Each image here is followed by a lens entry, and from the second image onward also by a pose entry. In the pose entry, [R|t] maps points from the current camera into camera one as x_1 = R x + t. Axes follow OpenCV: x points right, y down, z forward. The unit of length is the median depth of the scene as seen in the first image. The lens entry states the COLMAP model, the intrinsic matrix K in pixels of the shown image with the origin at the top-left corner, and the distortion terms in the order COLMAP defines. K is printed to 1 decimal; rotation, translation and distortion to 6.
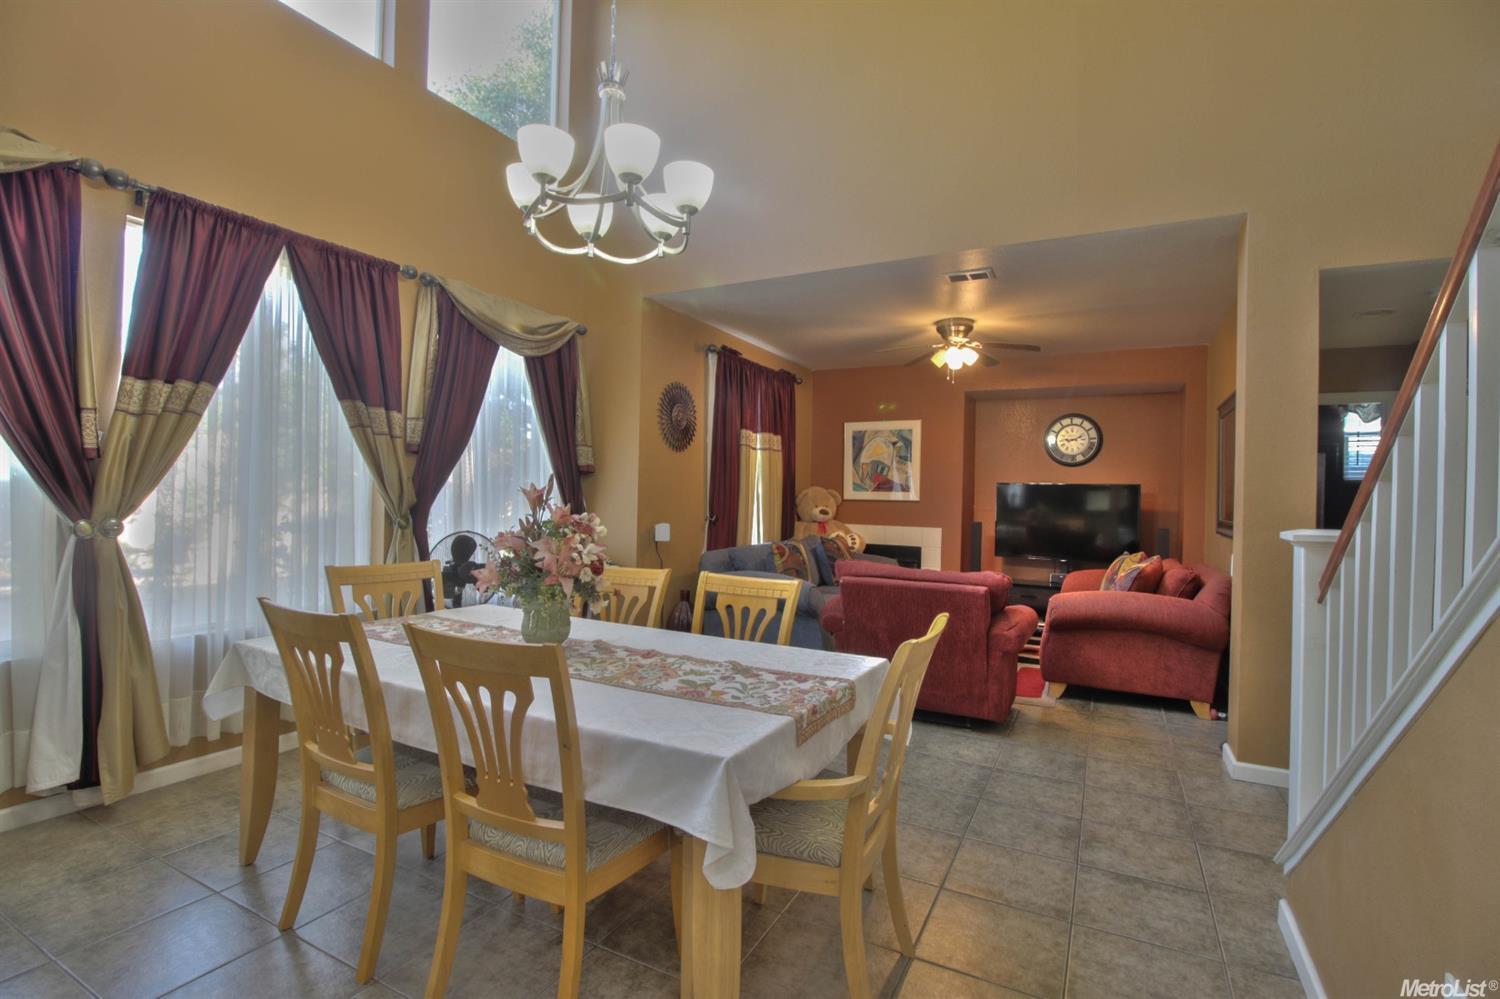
lens RADIAL K [[692.9, 0, 751.3], [0, 692.9, 500.7], [0, 0, 1]] dist [-0.003381, -0.009161]
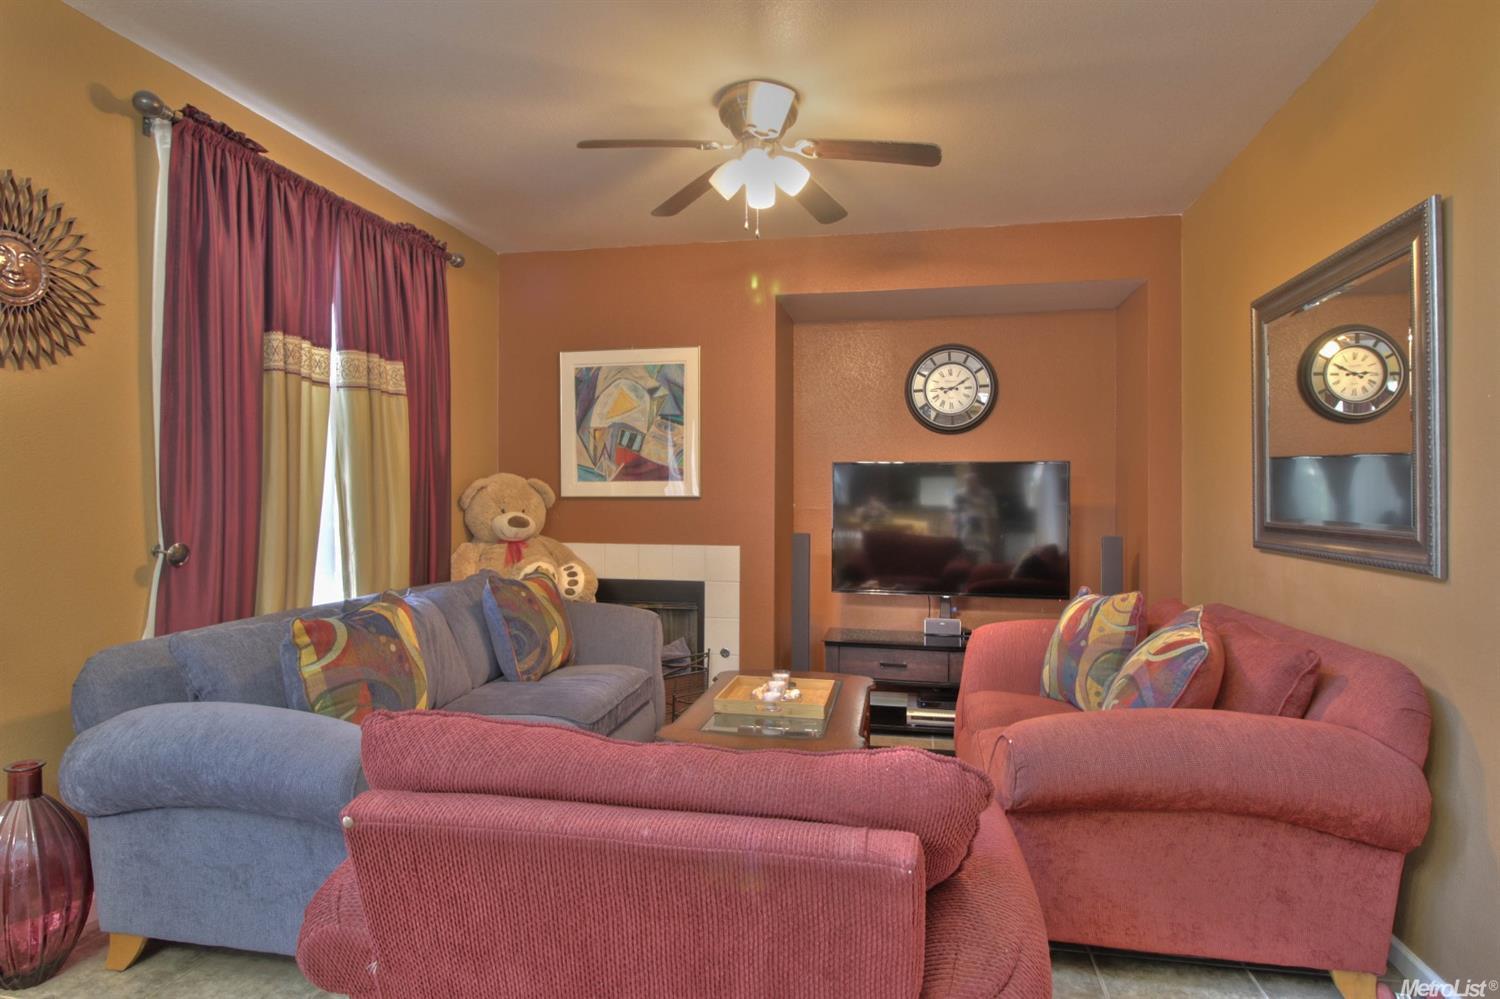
lens RADIAL K [[807.4, 0, 751.1], [0, 807.4, 497.1], [0, 0, 1]] dist [0.003847, 0.000796]
pose [[0.961009, -0.018871, 0.275873, 0.109783], [0.019862, 0.999802, -0.000800, 0.001972], [-0.275804, 0.006248, 0.961194, 0.391601]]
